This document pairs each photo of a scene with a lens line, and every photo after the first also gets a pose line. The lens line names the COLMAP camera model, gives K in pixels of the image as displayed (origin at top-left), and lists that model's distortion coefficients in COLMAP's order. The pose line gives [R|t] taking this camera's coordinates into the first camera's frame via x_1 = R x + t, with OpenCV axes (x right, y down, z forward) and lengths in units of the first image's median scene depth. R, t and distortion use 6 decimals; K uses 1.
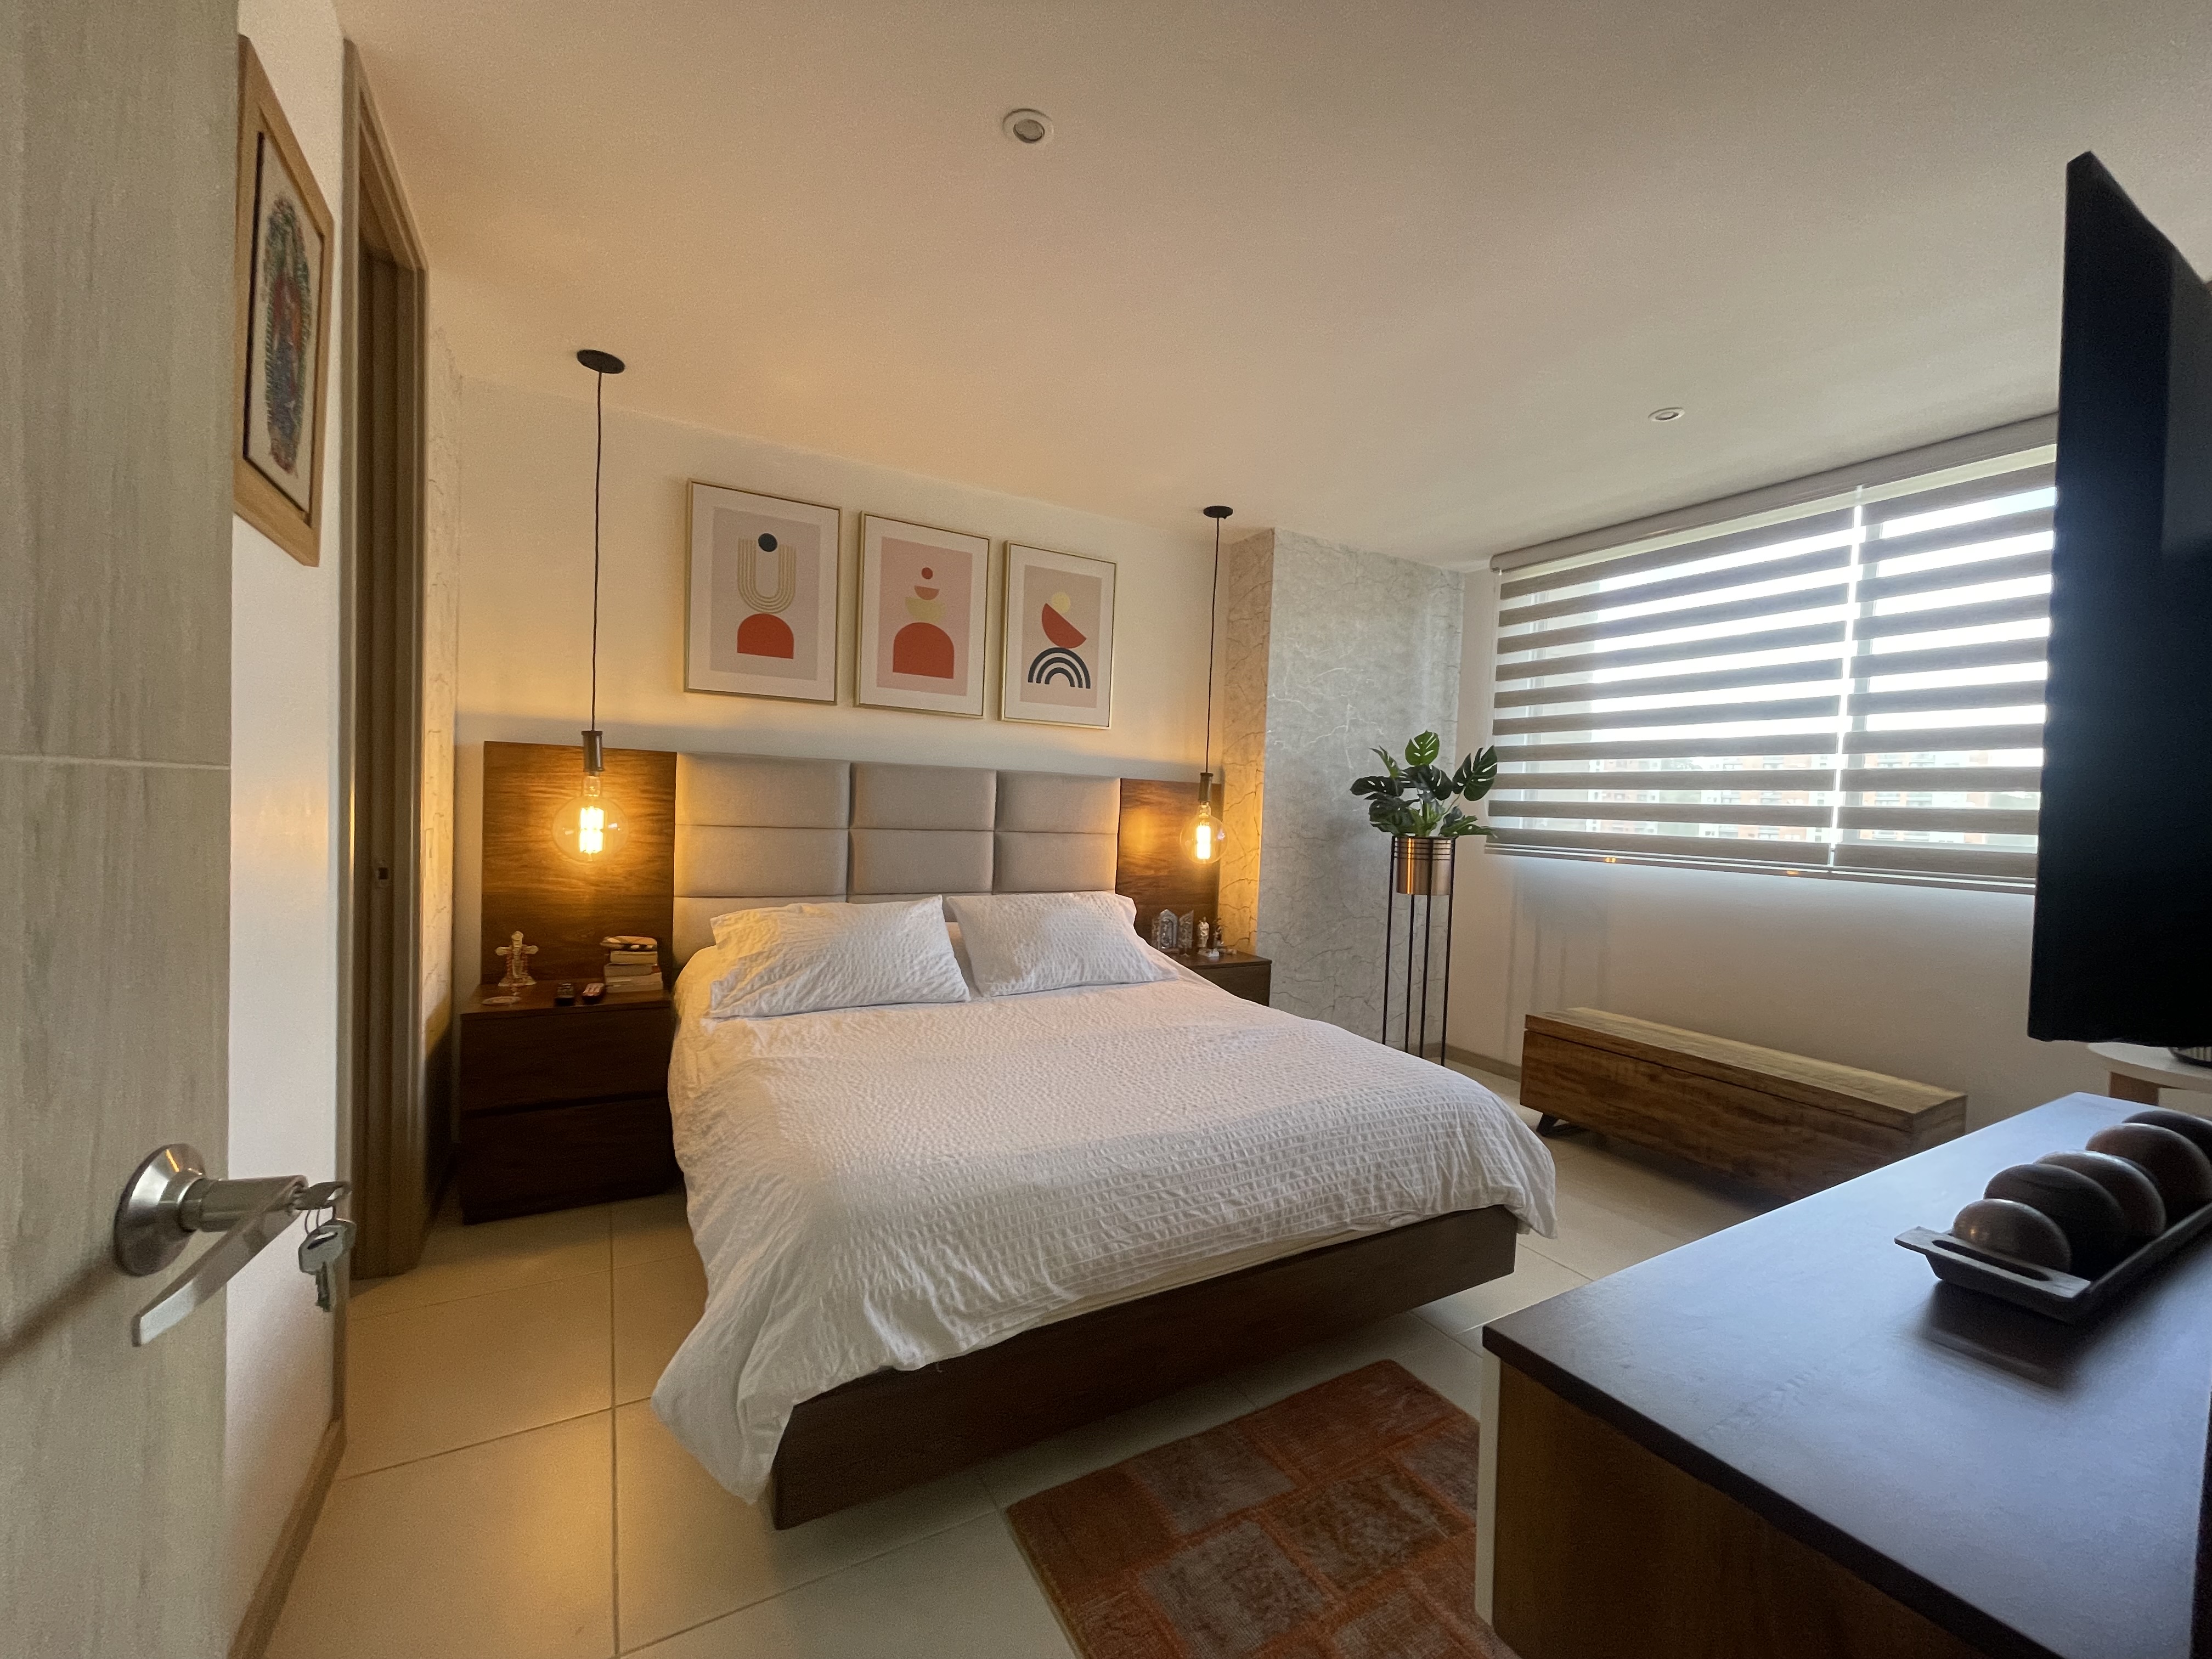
lens RADIAL K [[886.9, 0, 1100.3], [0, 886.9, 840.1], [0, 0, 1]] dist [0.000481, 0.000591]
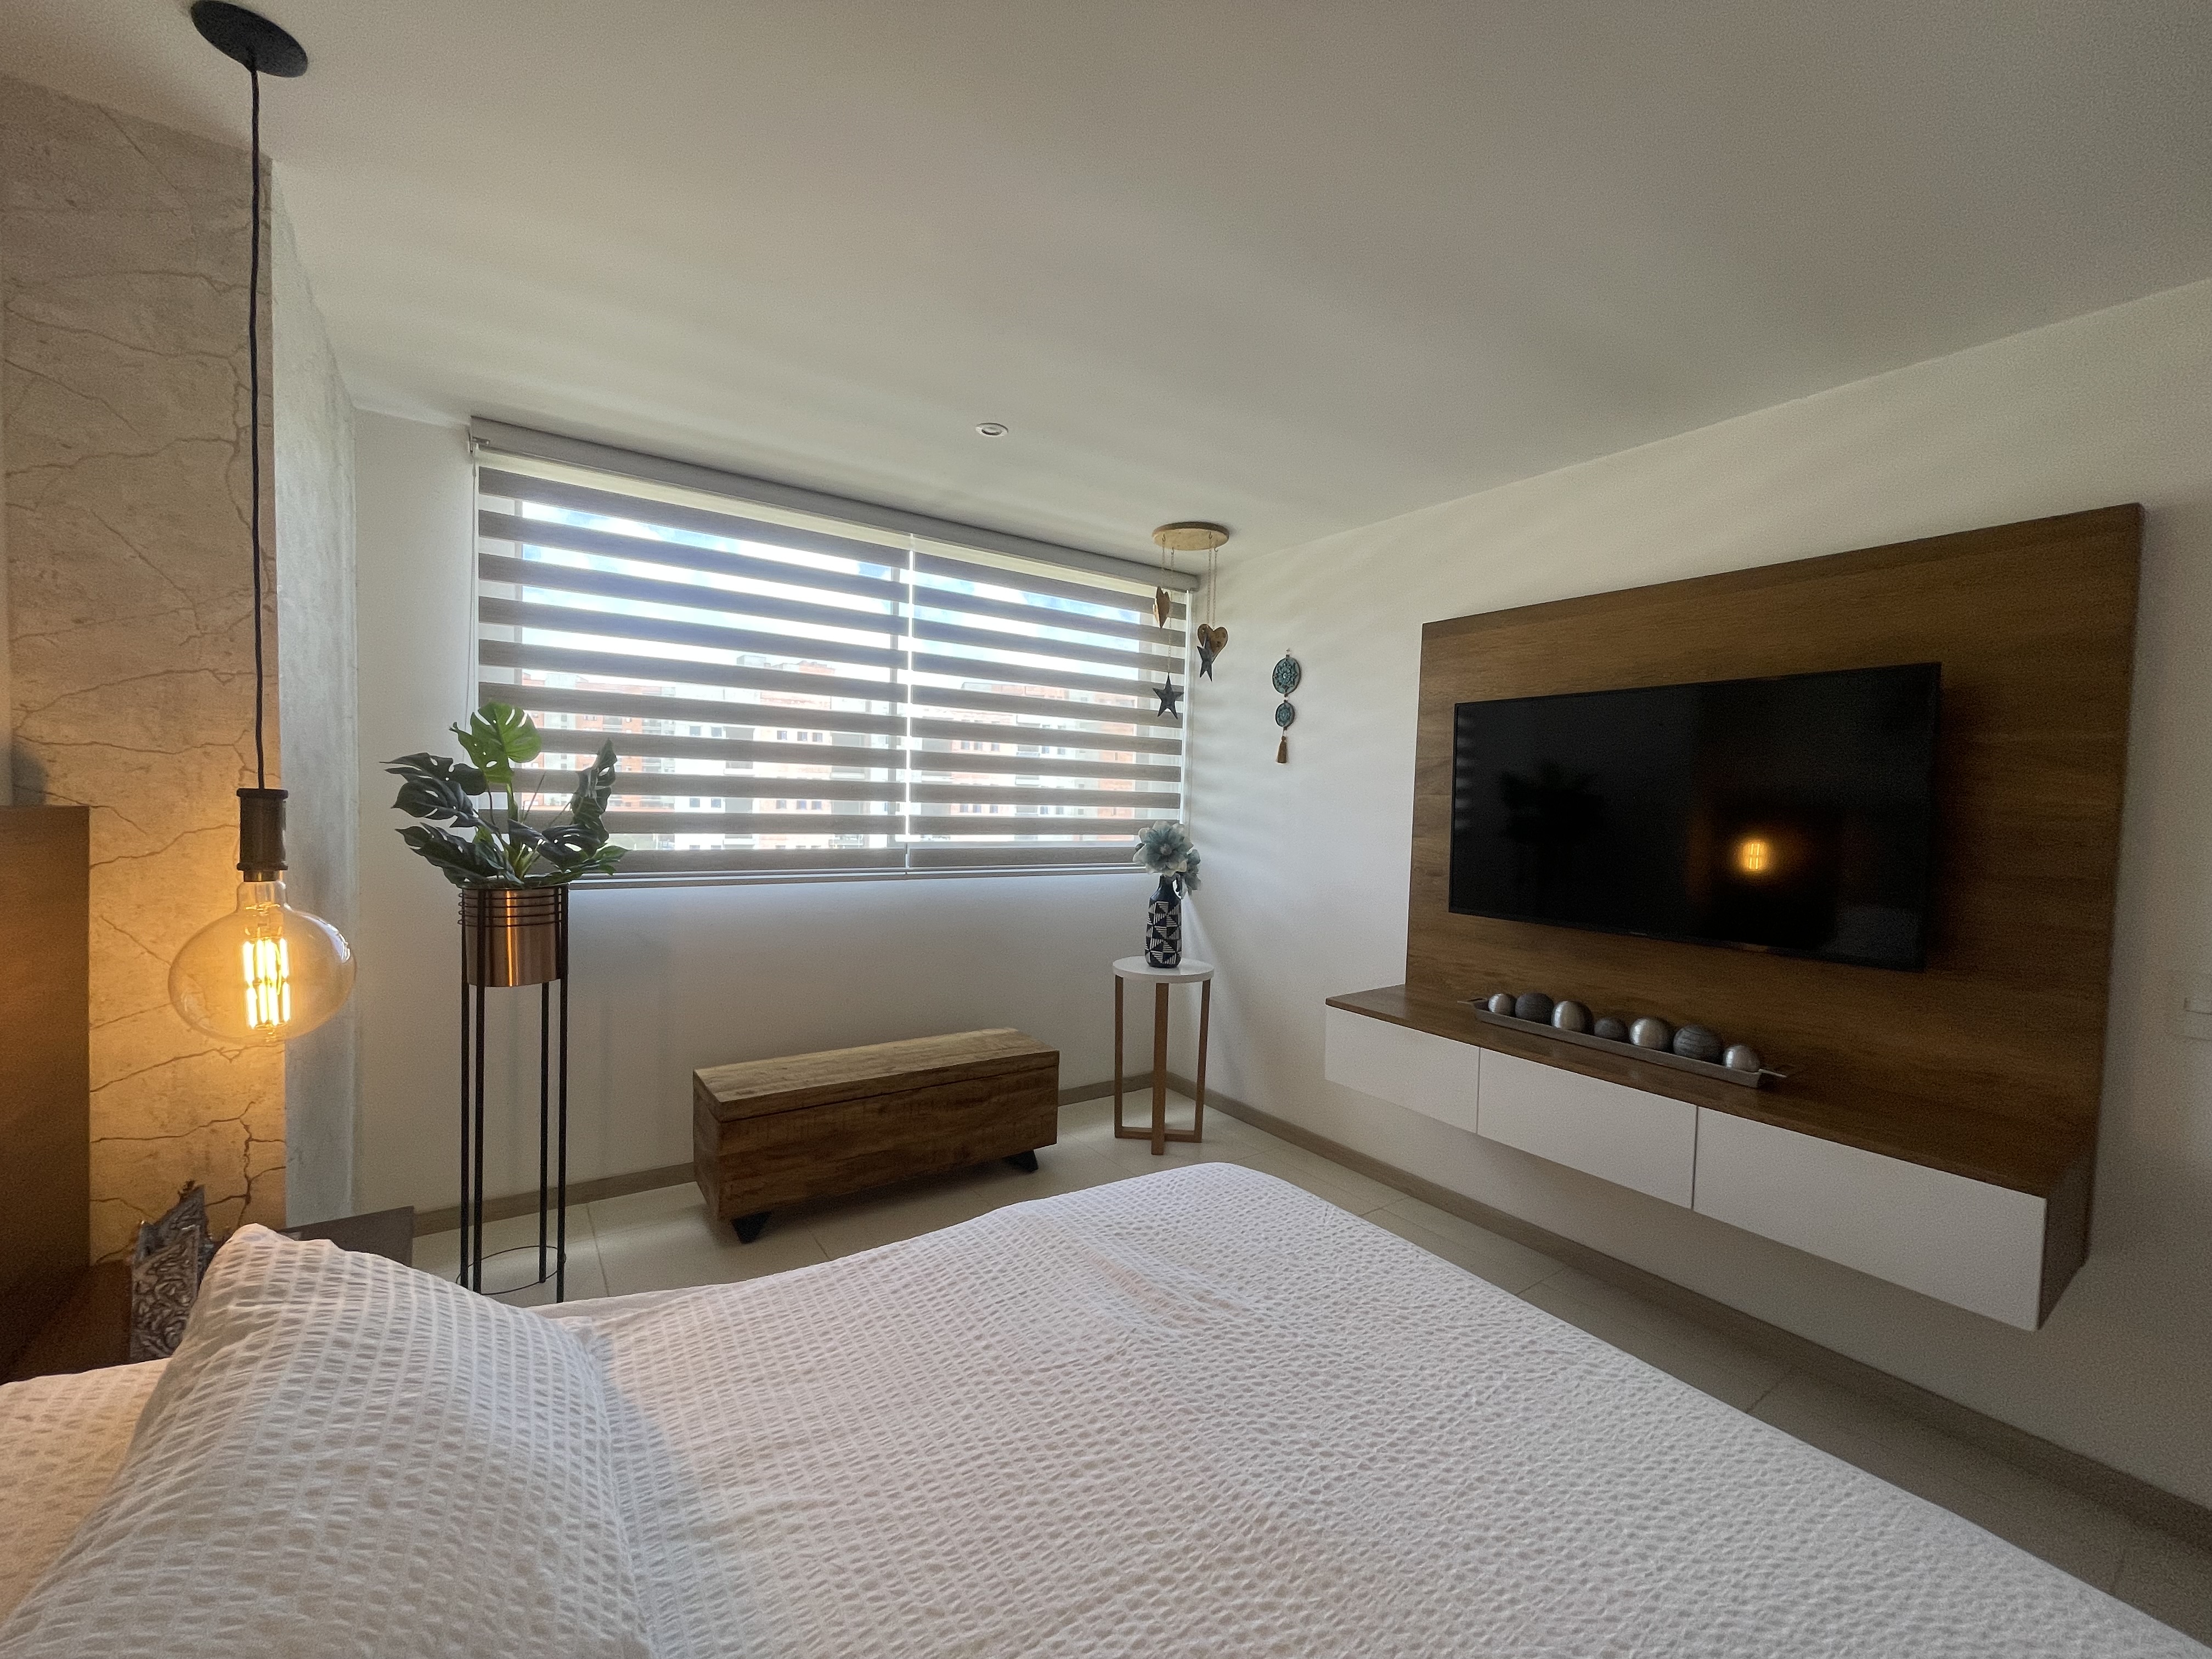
lens RADIAL K [[890.5, 0, 1100.1], [0, 890.5, 837.8], [0, 0, 1]] dist [0.001418, 0.000541]
pose [[-0.087949, -0.078327, 0.993041, -0.312566], [0.013959, 0.996709, 0.079853, -0.092721], [-0.996027, 0.020885, -0.086567, 0.821554]]
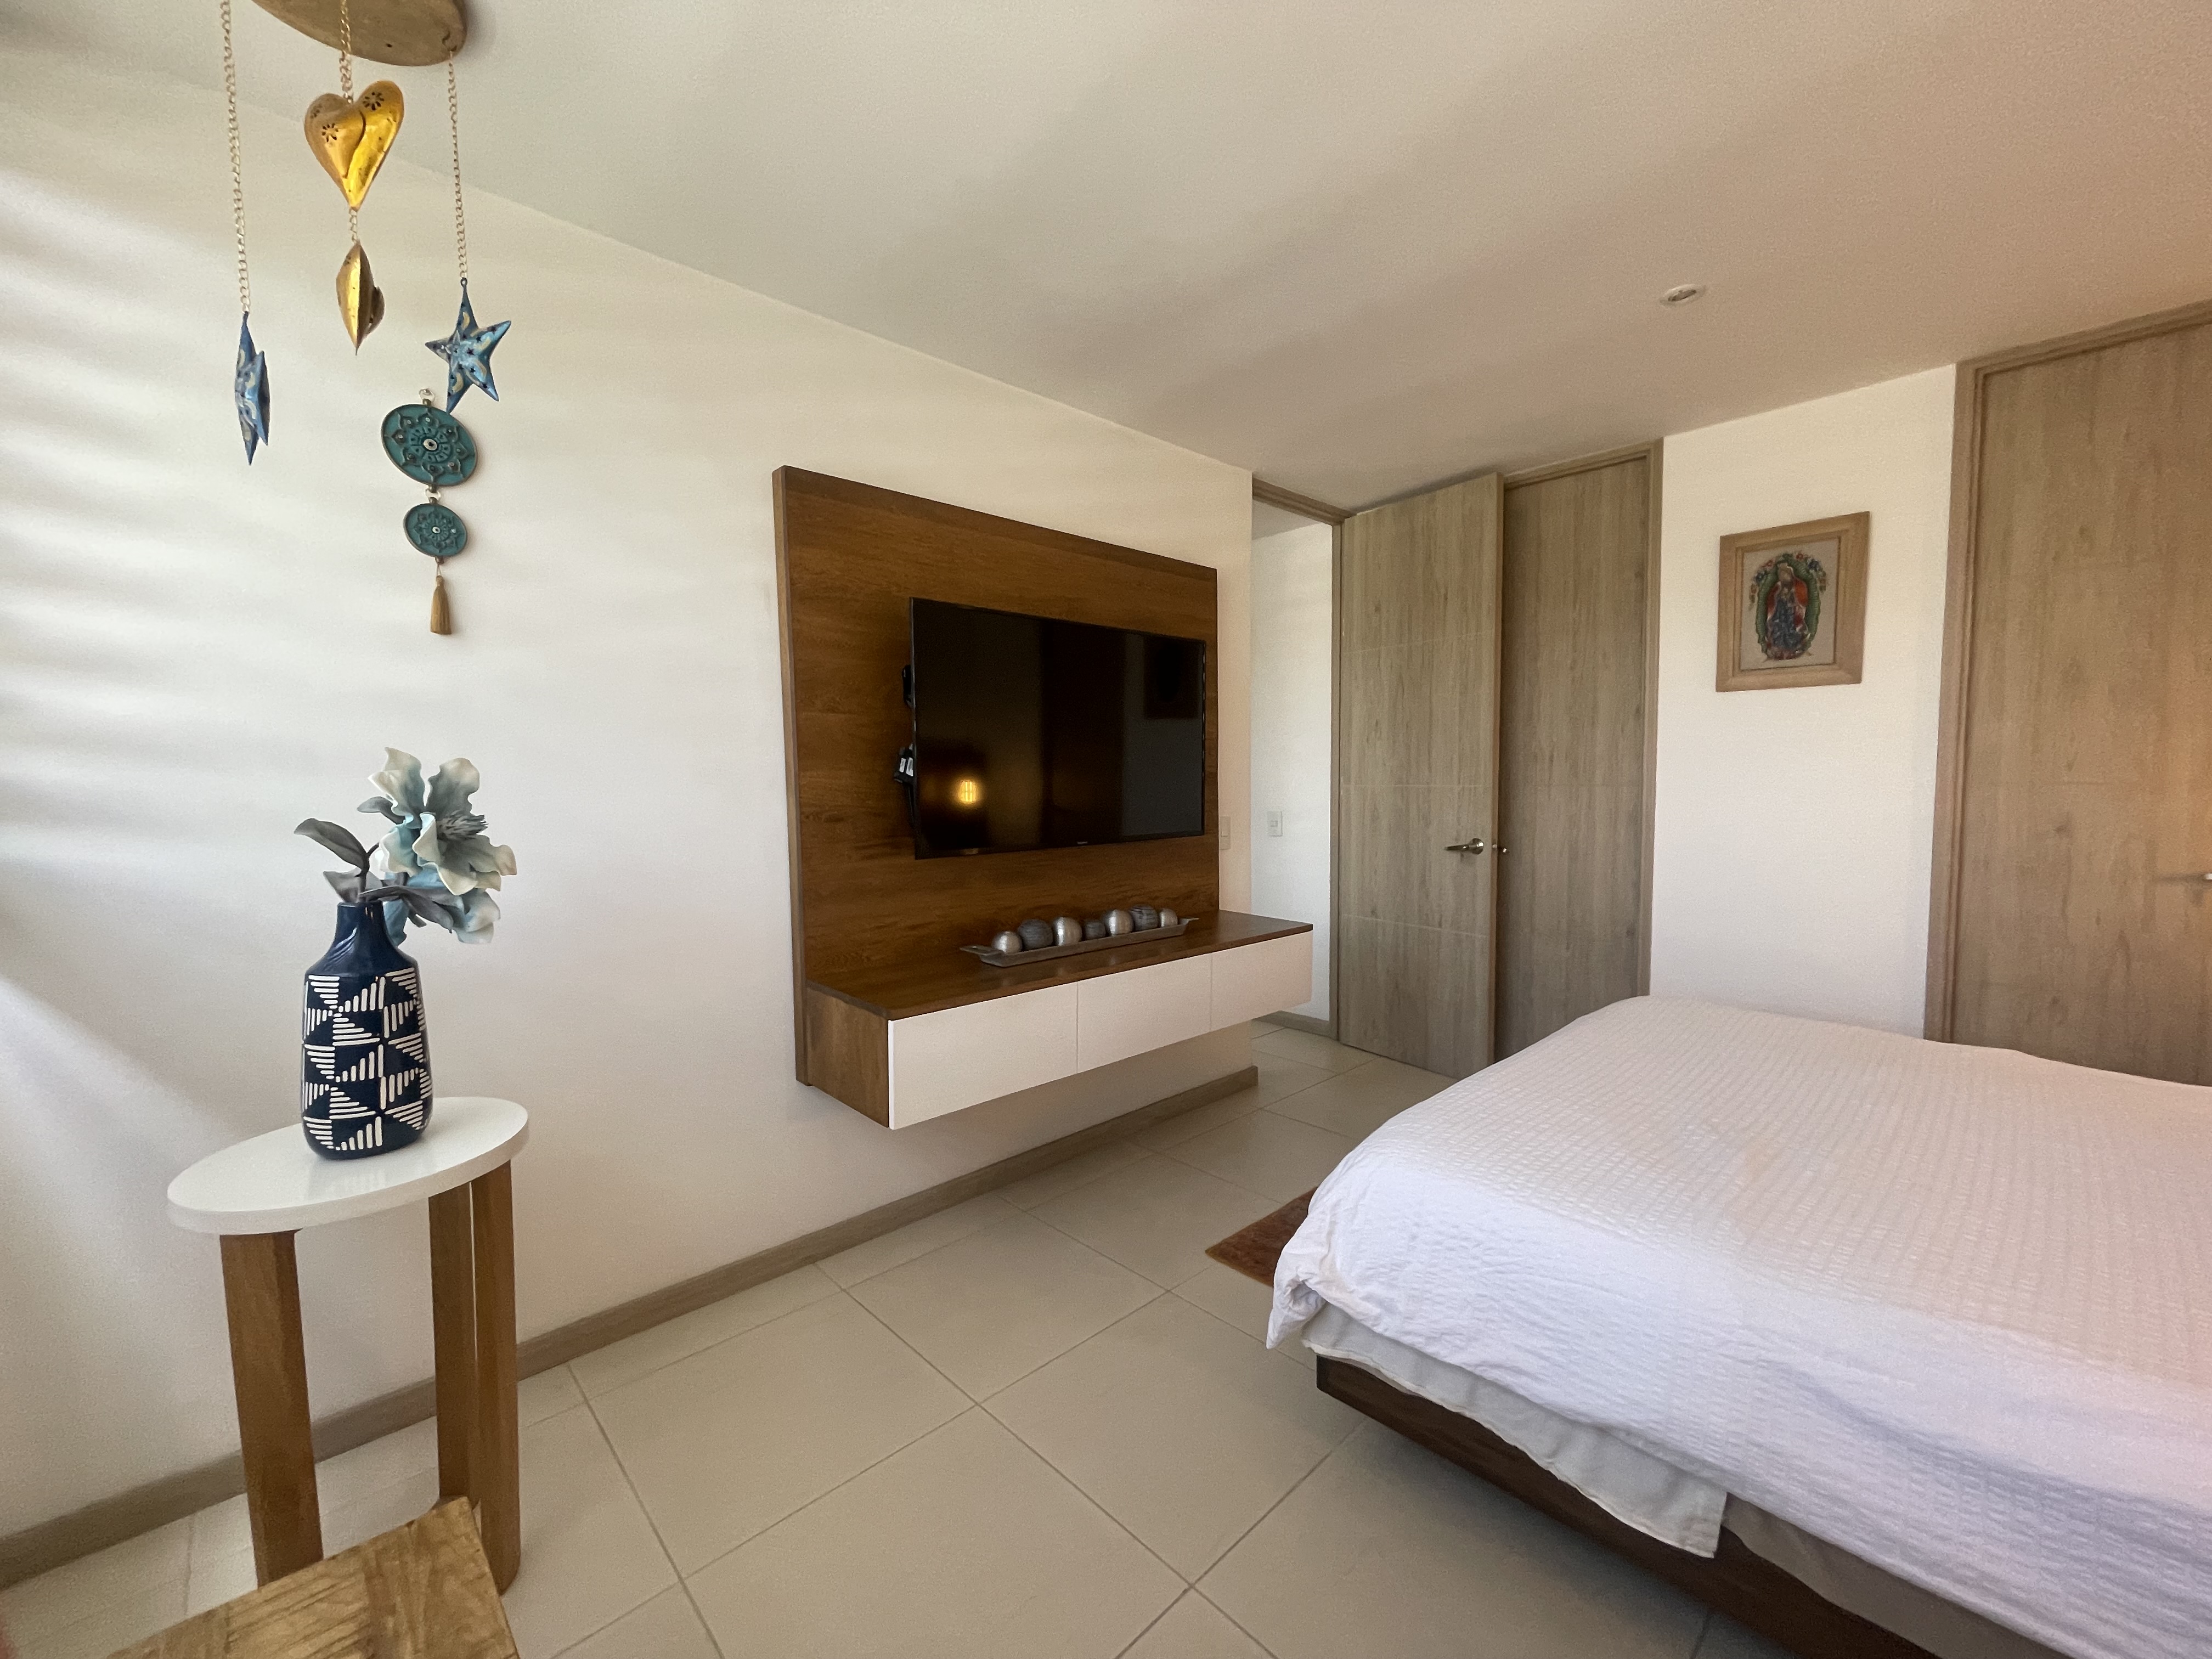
lens RADIAL K [[901.4, 0, 1096.1], [0, 901.4, 837.5], [0, 0, 1]] dist [0.000391, -0.000293]
pose [[-0.970456, -0.009505, -0.241089, 0.573021], [-0.035040, 0.994182, 0.101850, -0.039225], [0.238718, 0.107289, -0.965144, 1.131878]]
